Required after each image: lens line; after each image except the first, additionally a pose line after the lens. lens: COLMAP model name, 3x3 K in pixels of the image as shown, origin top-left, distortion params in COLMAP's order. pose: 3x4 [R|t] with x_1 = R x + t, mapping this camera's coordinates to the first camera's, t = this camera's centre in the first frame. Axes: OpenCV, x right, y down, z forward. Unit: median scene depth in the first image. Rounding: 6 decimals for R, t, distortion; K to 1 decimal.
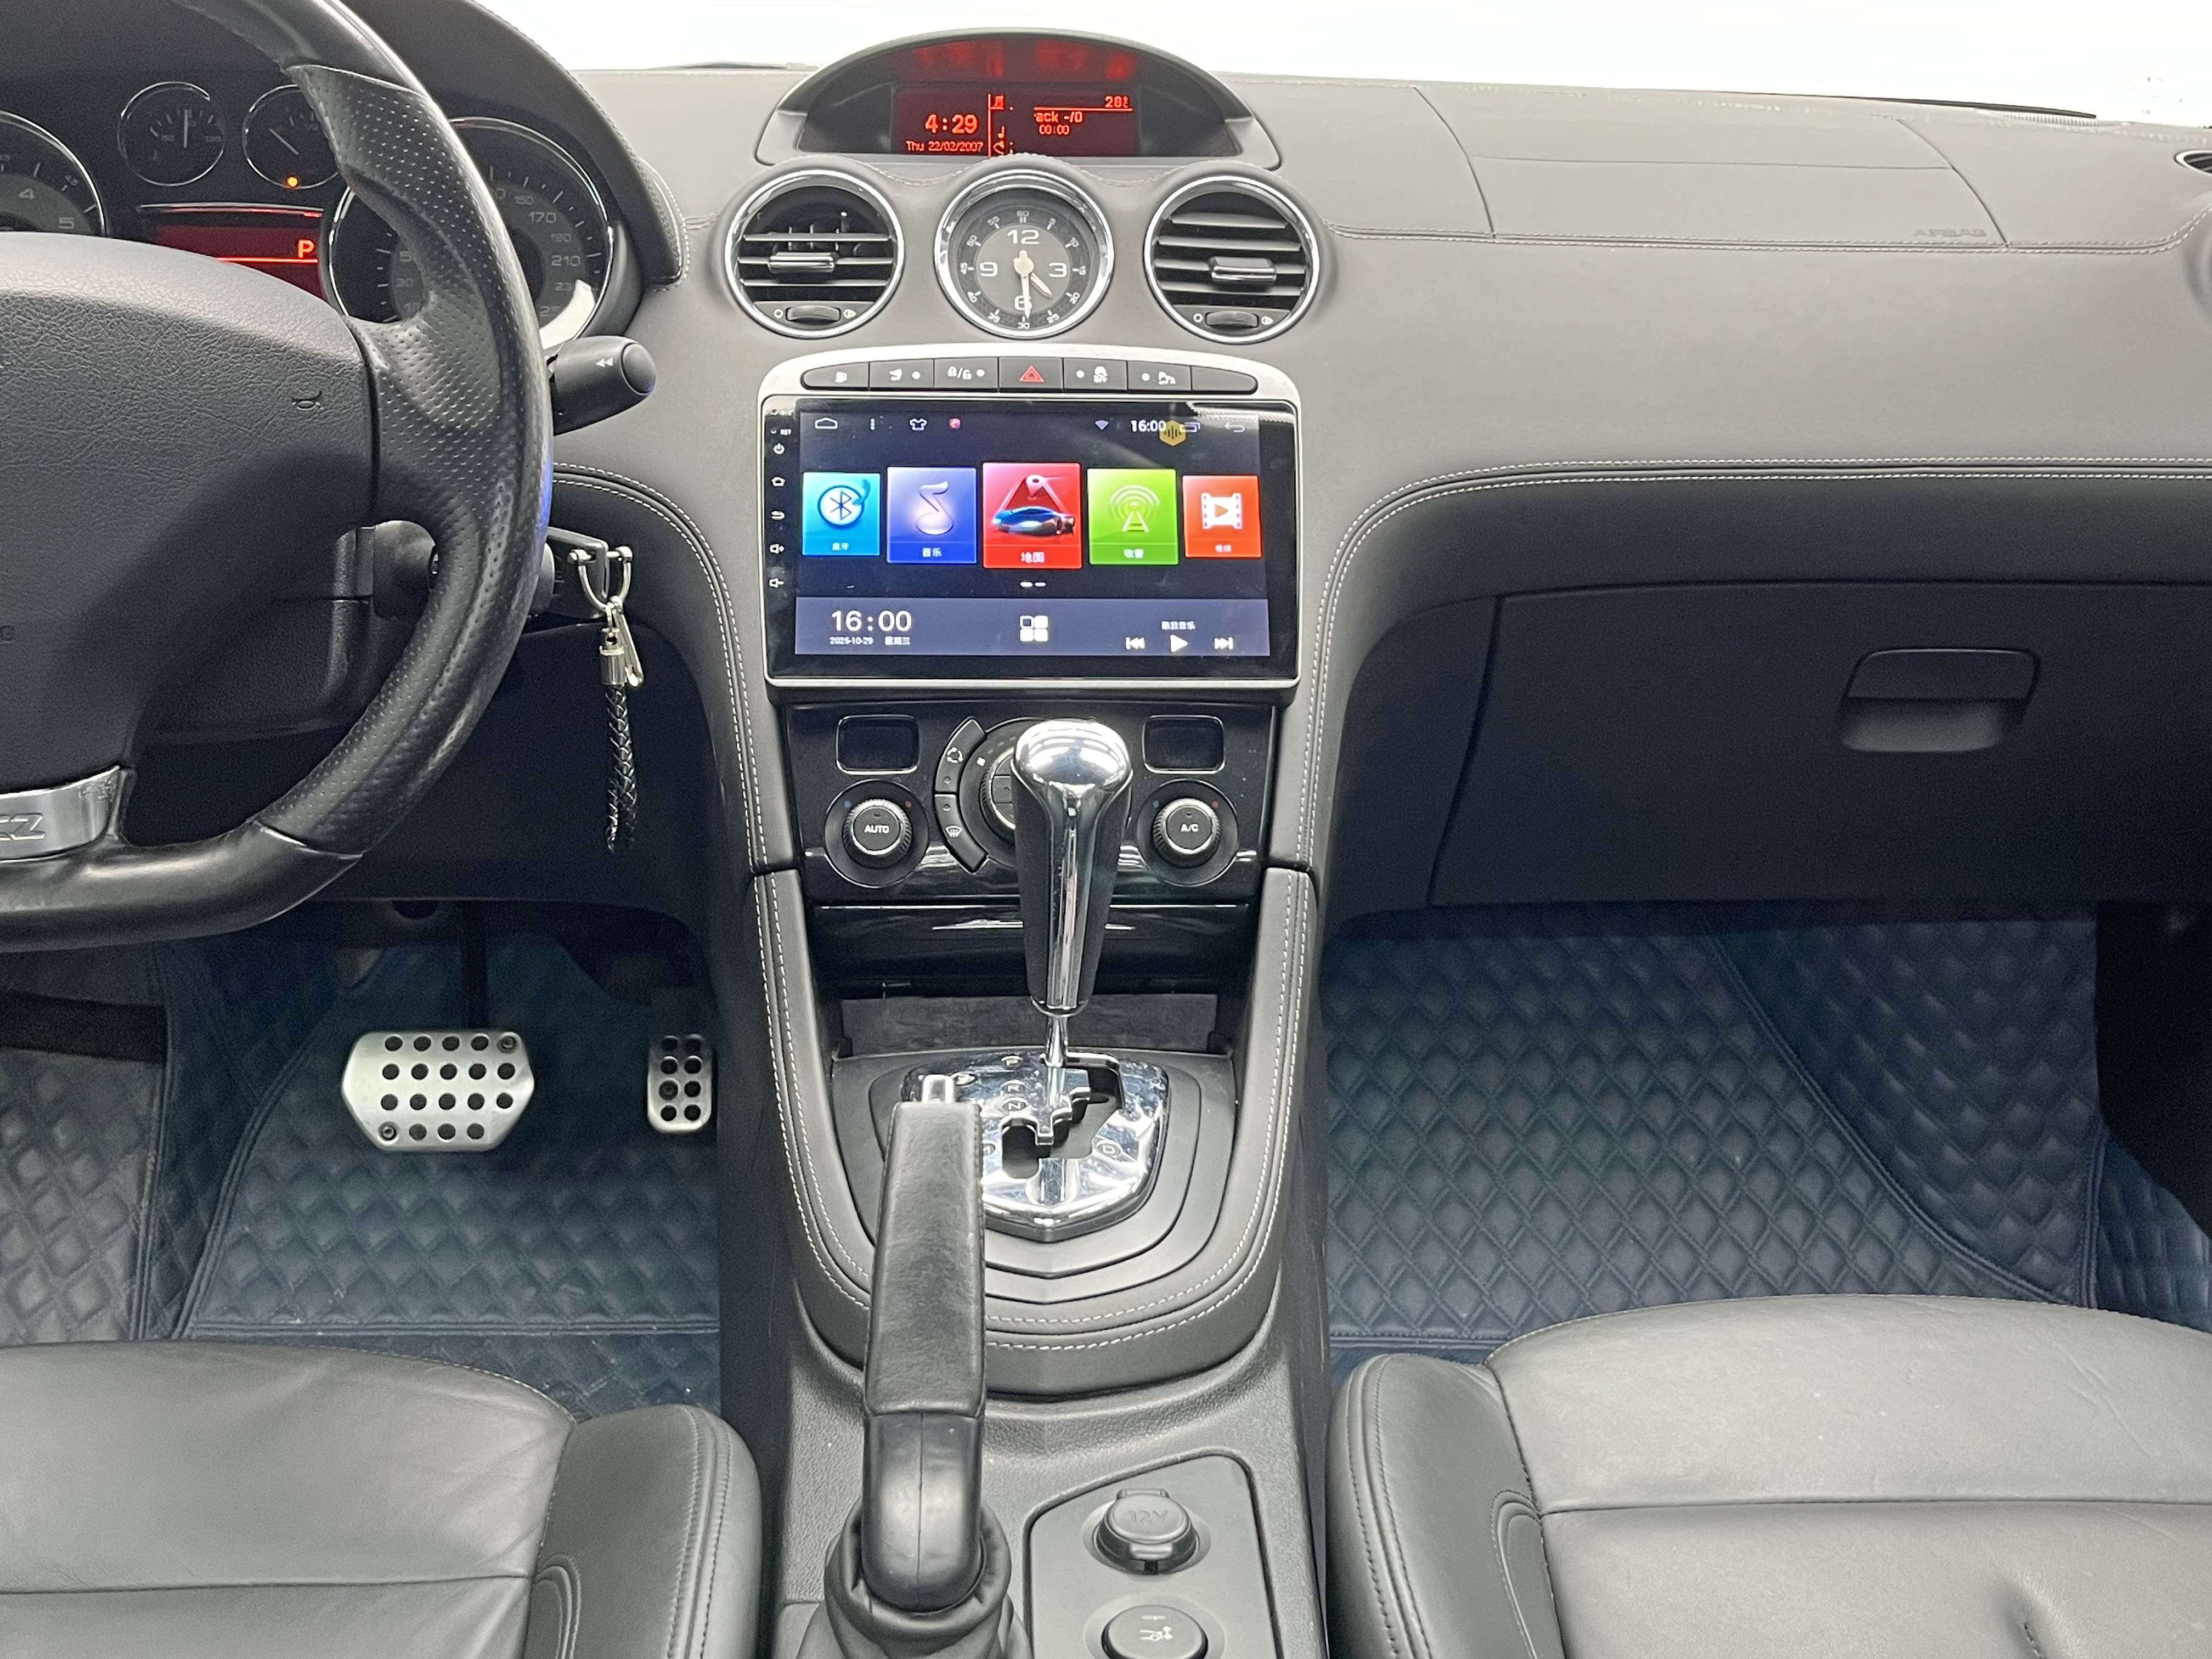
lens RADIAL K [[2416.5, 0, 1093.5], [0, 2416.5, 820.1], [0, 0, 1]] dist [0.043615, 0.000000]
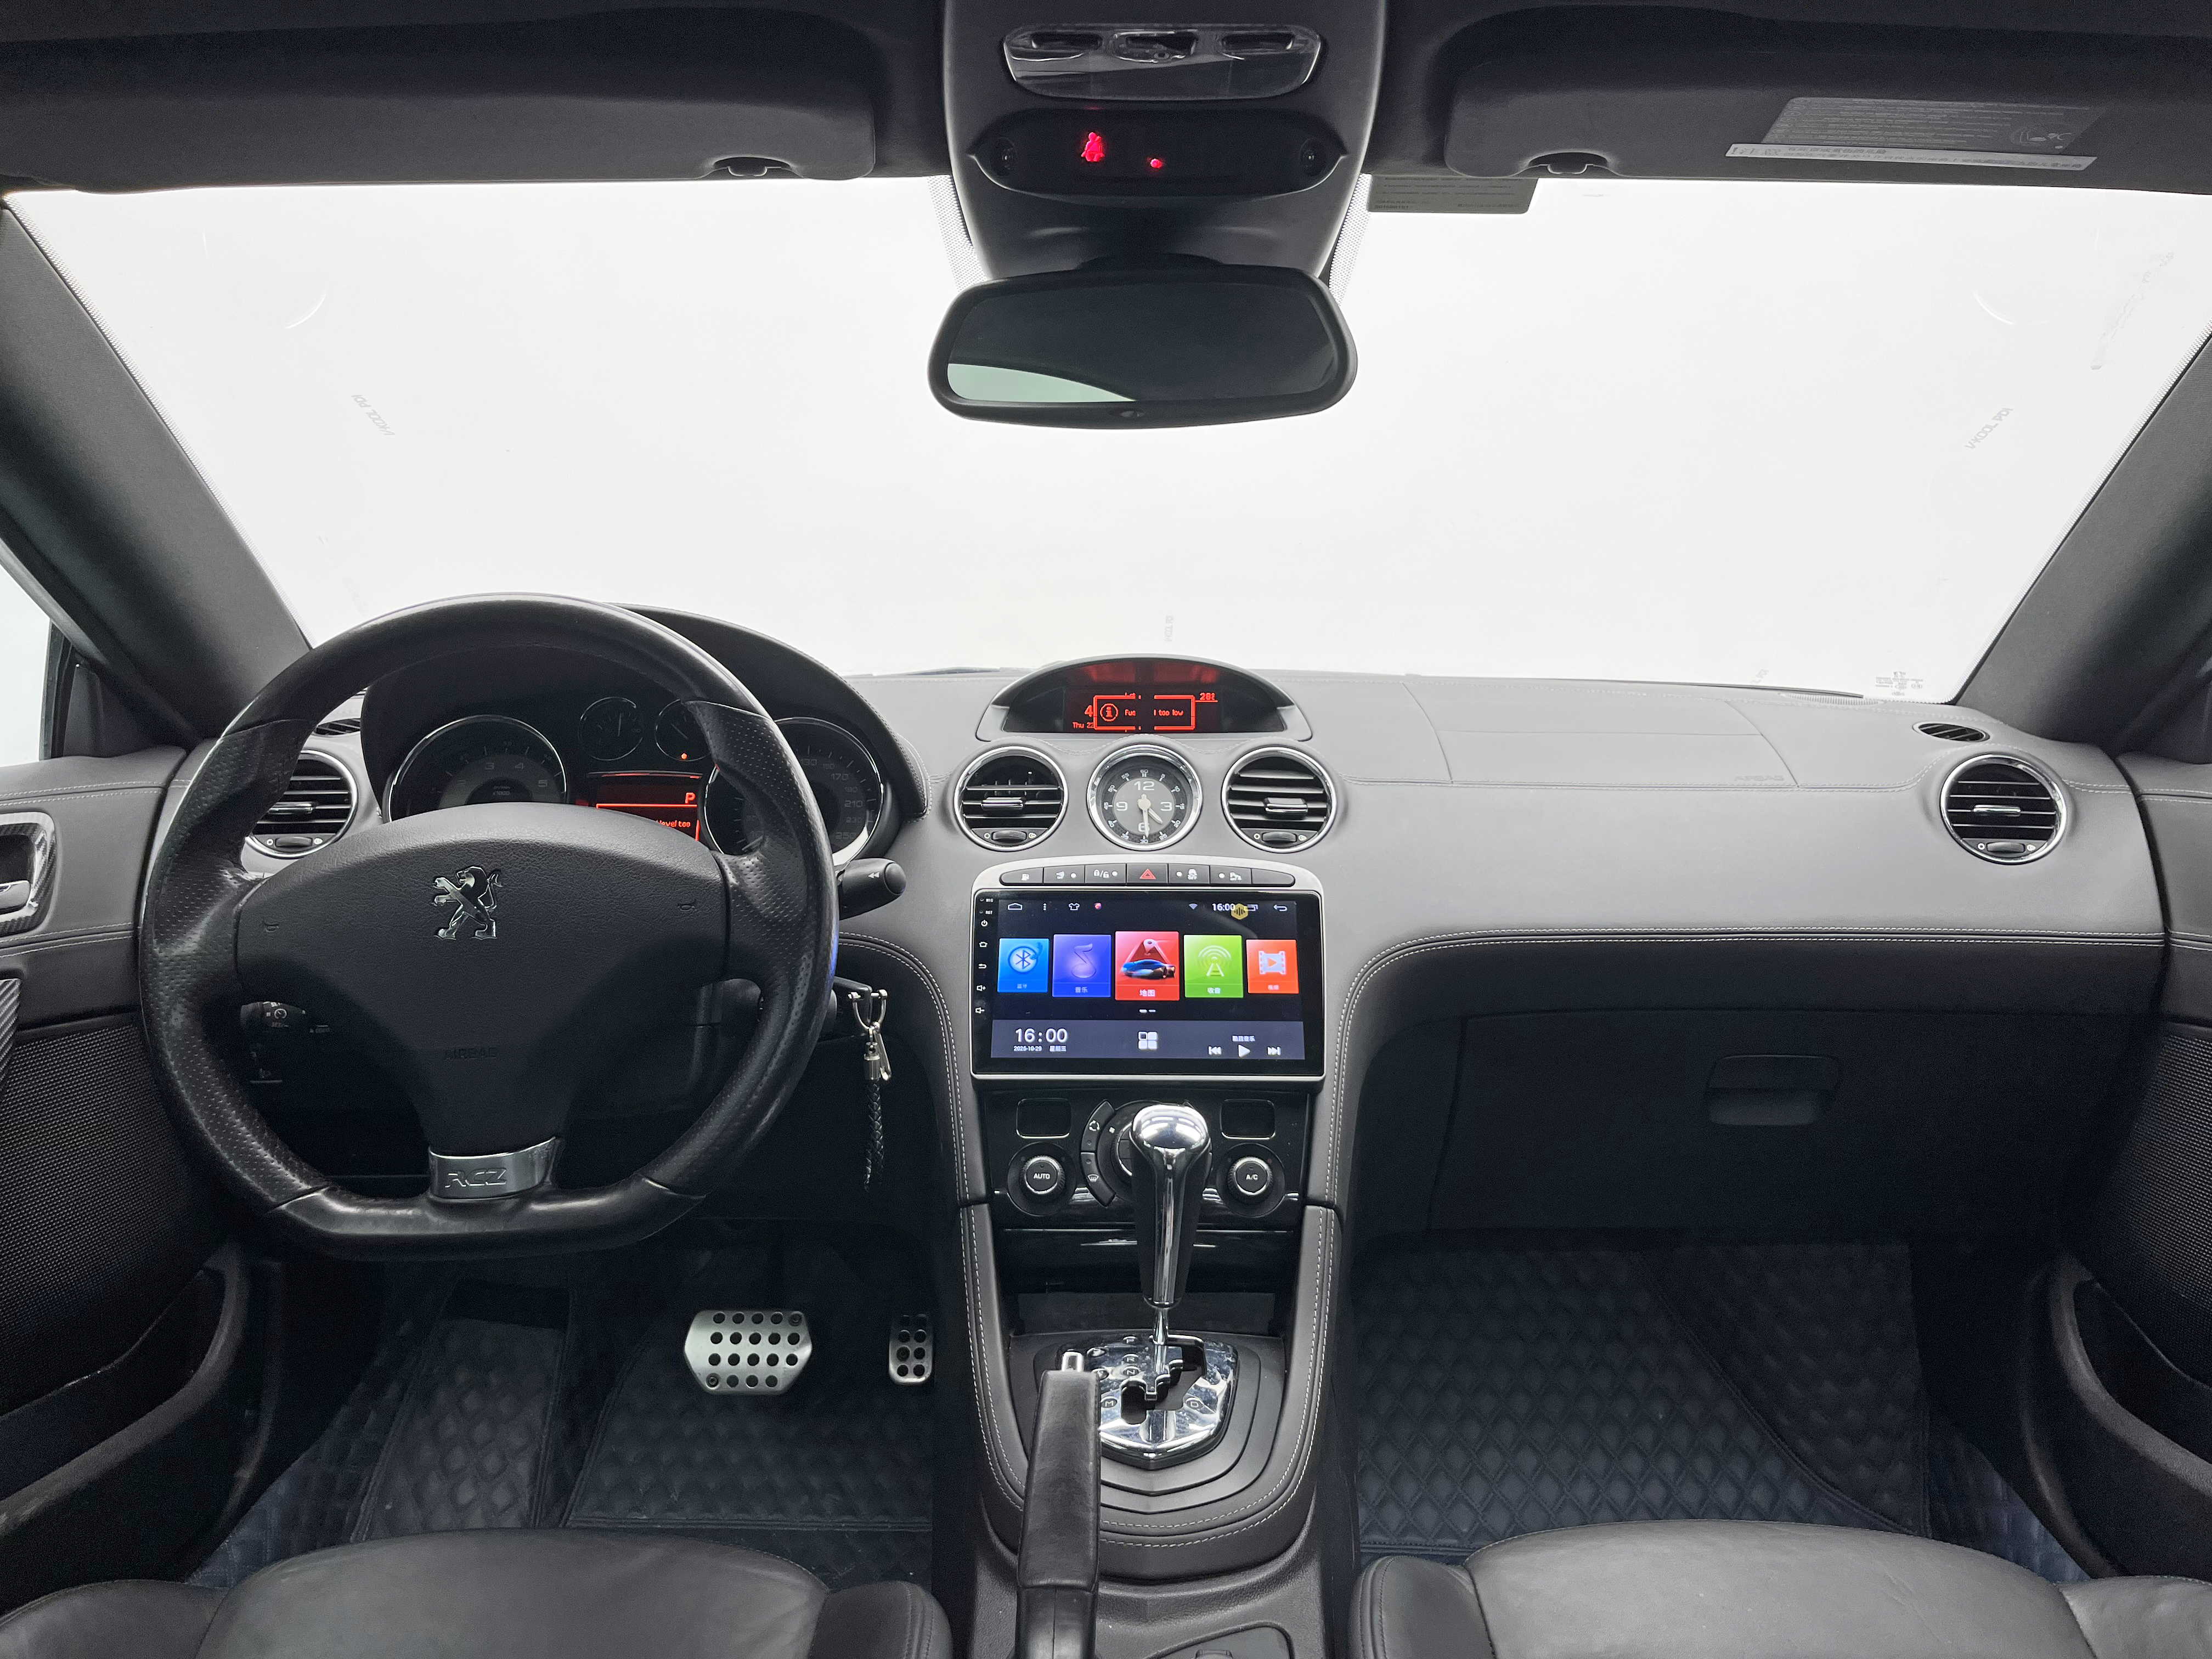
lens RADIAL K [[1697.2, 0, 1112.4], [0, 1697.2, 841.7], [0, 0, 1]] dist [0.061116, -0.077887]
pose [[0.998048, -0.004393, -0.062293, 0.018706], [-0.006779, 0.984007, -0.177999, -0.011578], [0.062079, 0.178073, 0.982057, -0.066057]]
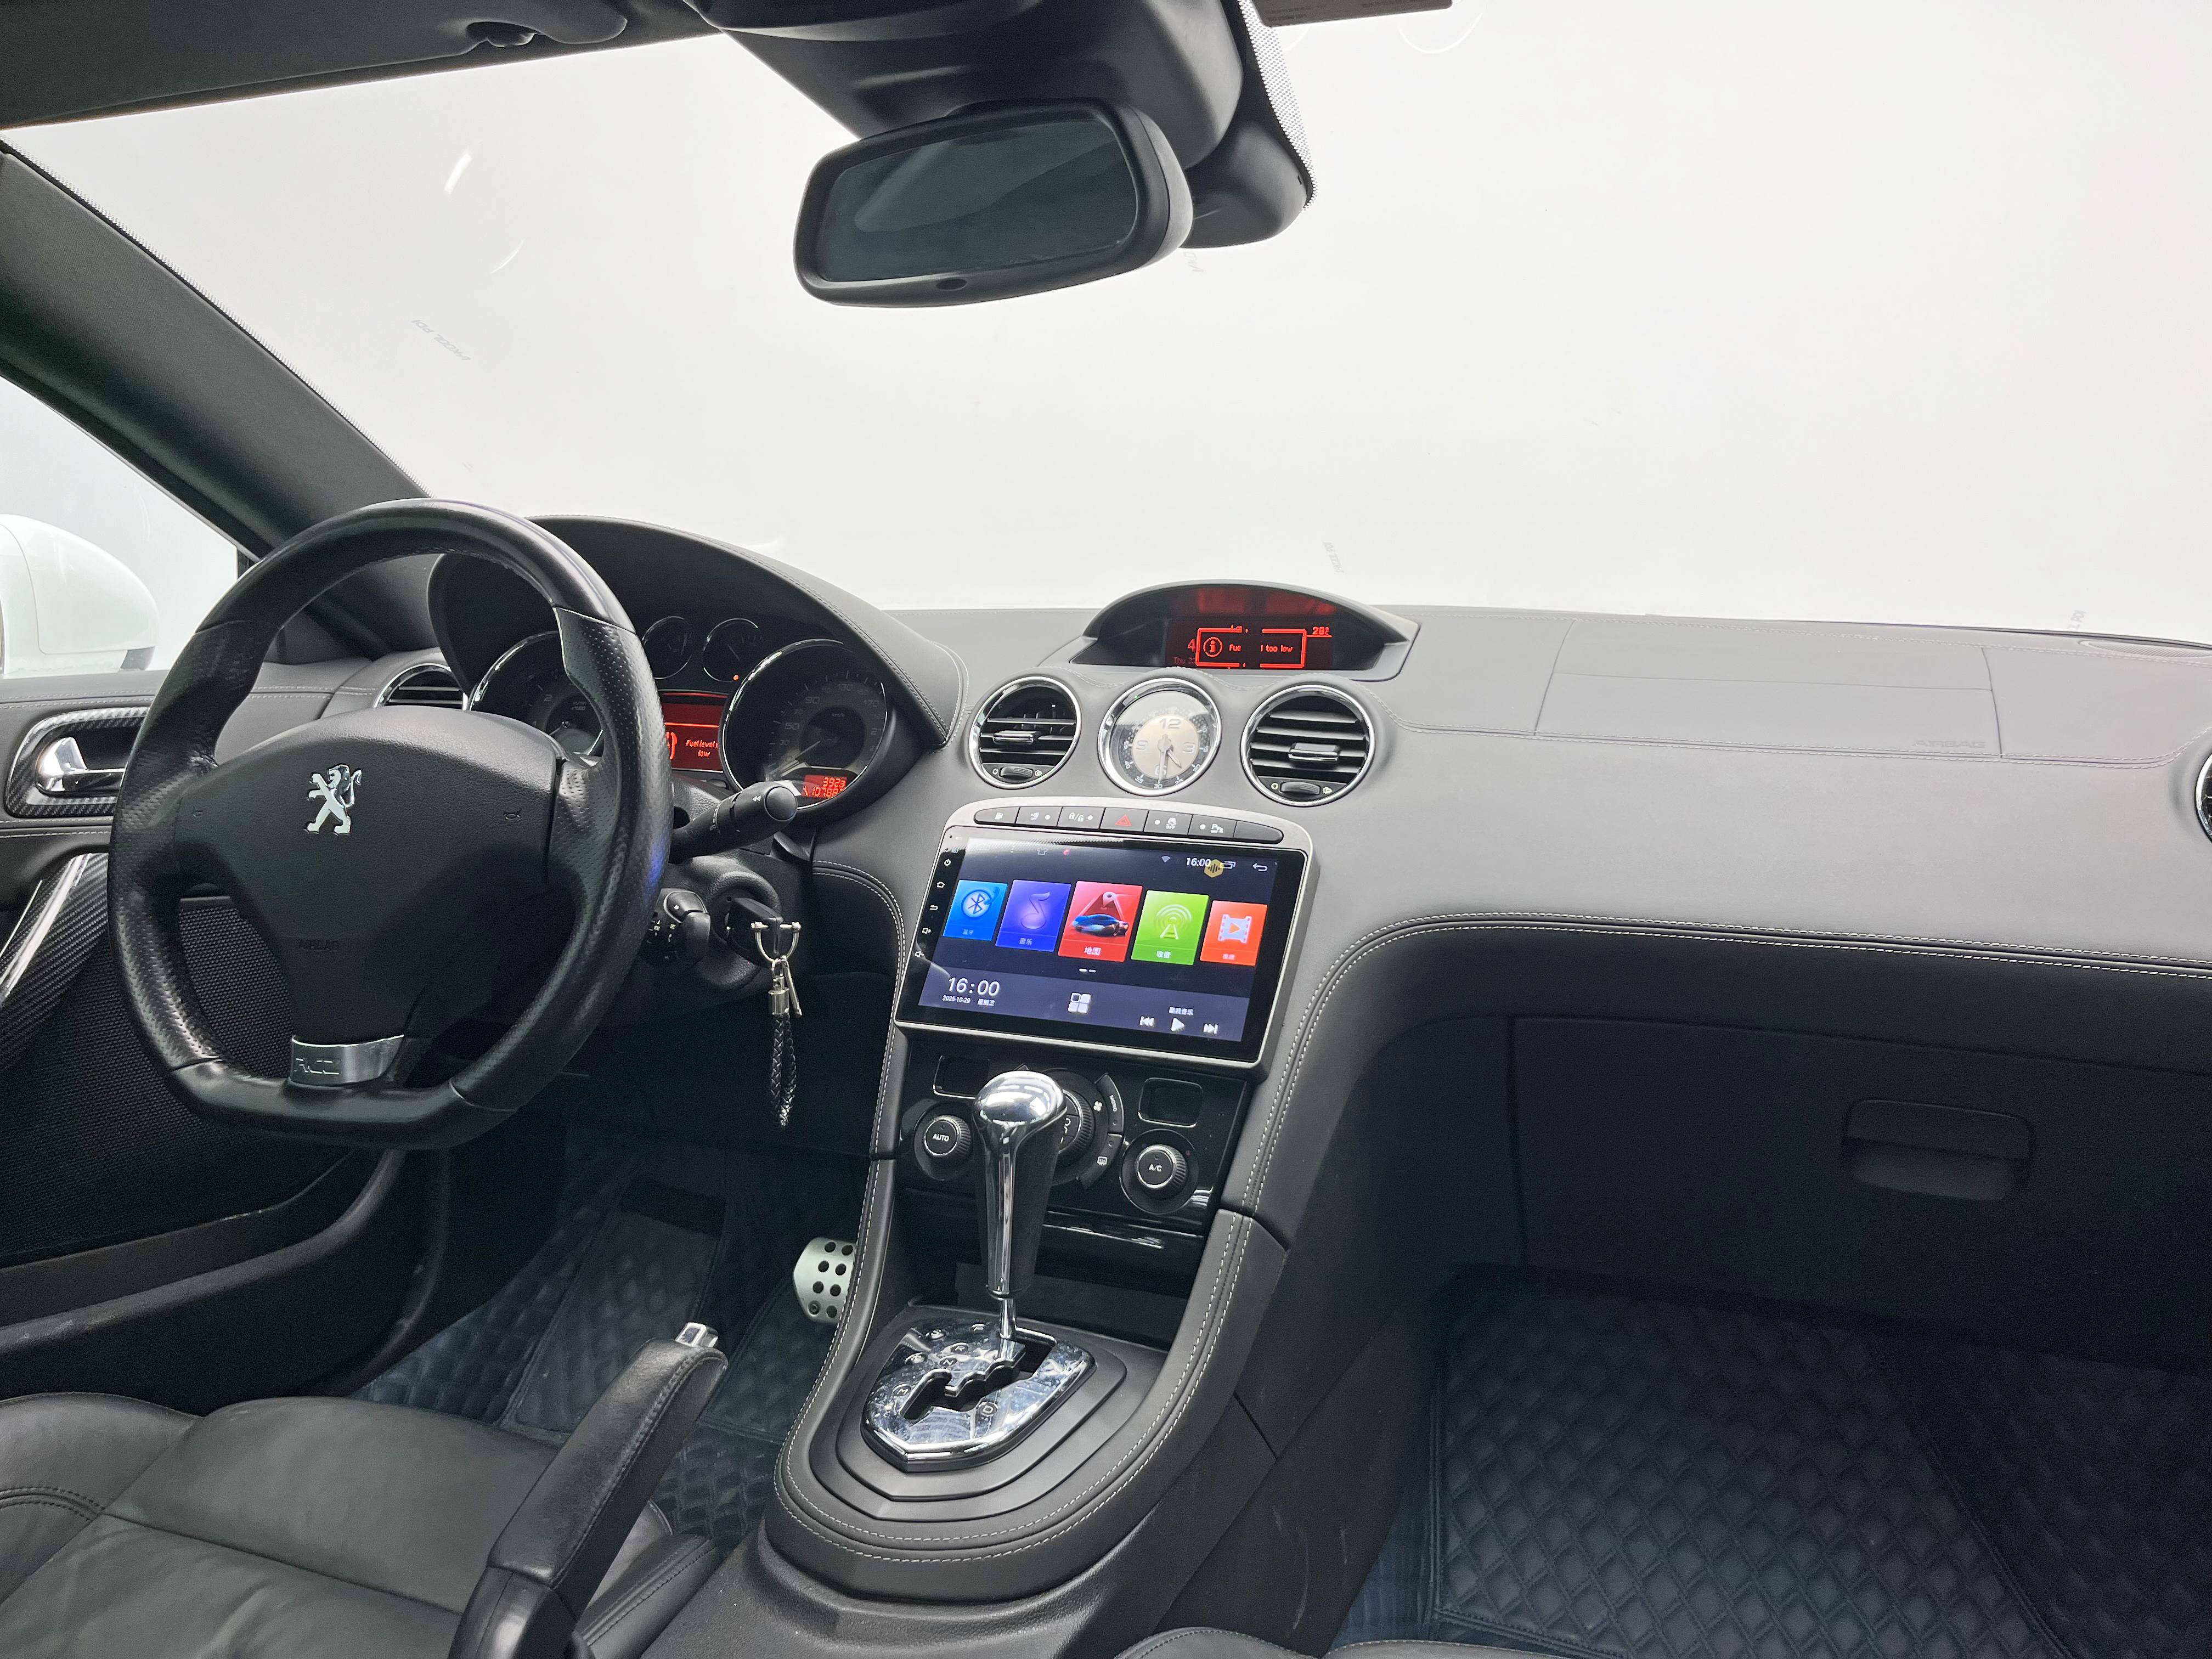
lens RADIAL K [[1697.2, 0, 1104.0], [0, 1697.2, 839.5], [0, 0, 1]] dist [0.061116, -0.077887]
pose [[0.907559, 0.055930, -0.416182, 0.355580], [-0.123065, 0.983000, -0.136261, -0.038667], [0.401486, 0.174882, 0.899014, 0.121275]]
